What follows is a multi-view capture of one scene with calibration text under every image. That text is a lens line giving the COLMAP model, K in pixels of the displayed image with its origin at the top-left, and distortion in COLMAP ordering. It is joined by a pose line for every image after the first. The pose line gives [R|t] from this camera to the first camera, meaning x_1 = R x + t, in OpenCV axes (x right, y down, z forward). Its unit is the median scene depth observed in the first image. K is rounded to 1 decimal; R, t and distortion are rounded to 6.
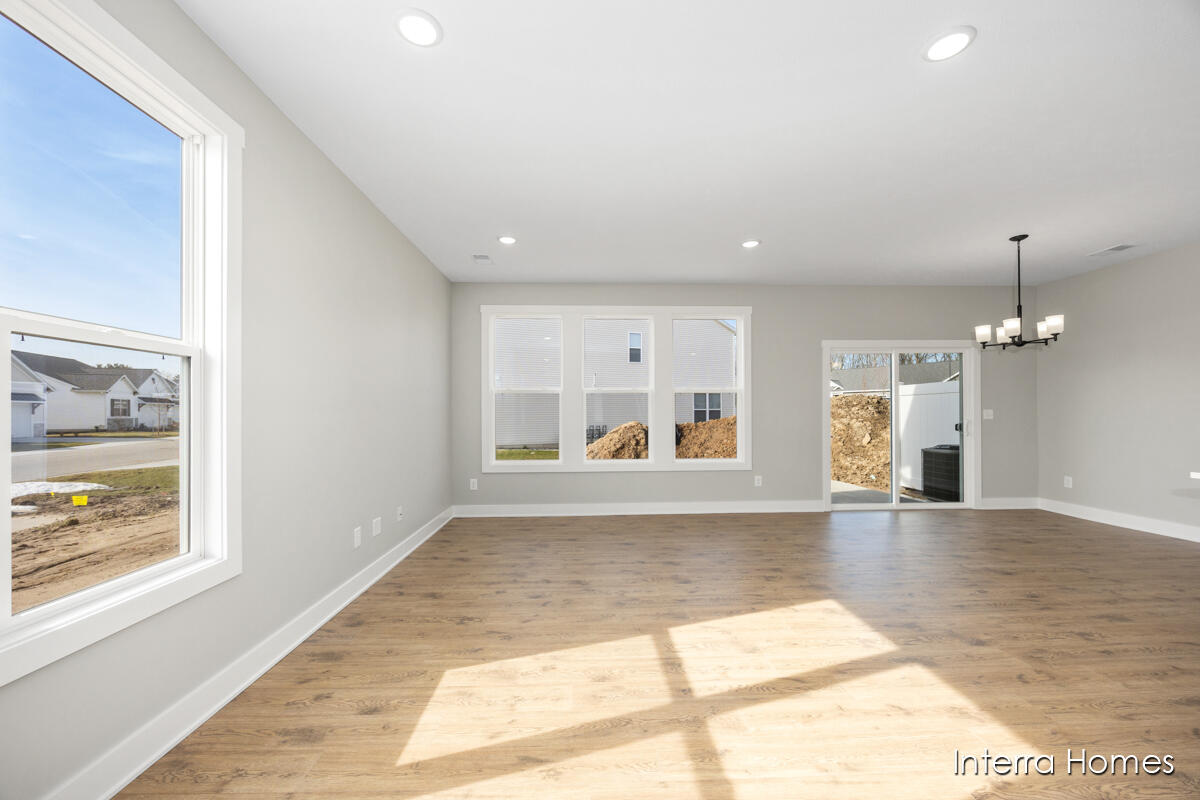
lens RADIAL K [[463.4, 0, 599.3], [0, 463.4, 412.8], [0, 0, 1]] dist [0.000303, 0.000456]
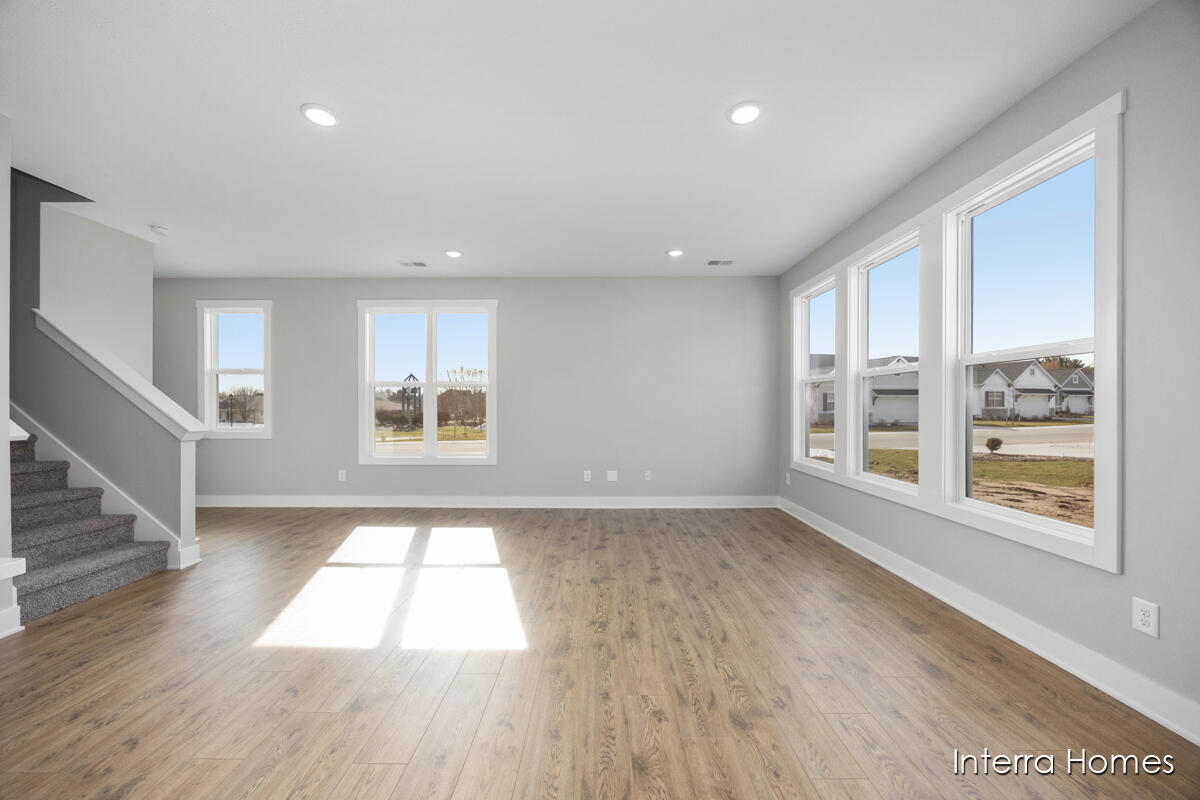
lens RADIAL K [[455.1, 0, 597.9], [0, 455.1, 404.9], [0, 0, 1]] dist [-0.005291, -0.000219]
pose [[-0.054539, 0.000772, -0.998511, 0.858118], [0.003461, 0.999994, 0.000585, -0.004475], [0.998506, -0.003423, -0.054541, 0.797961]]
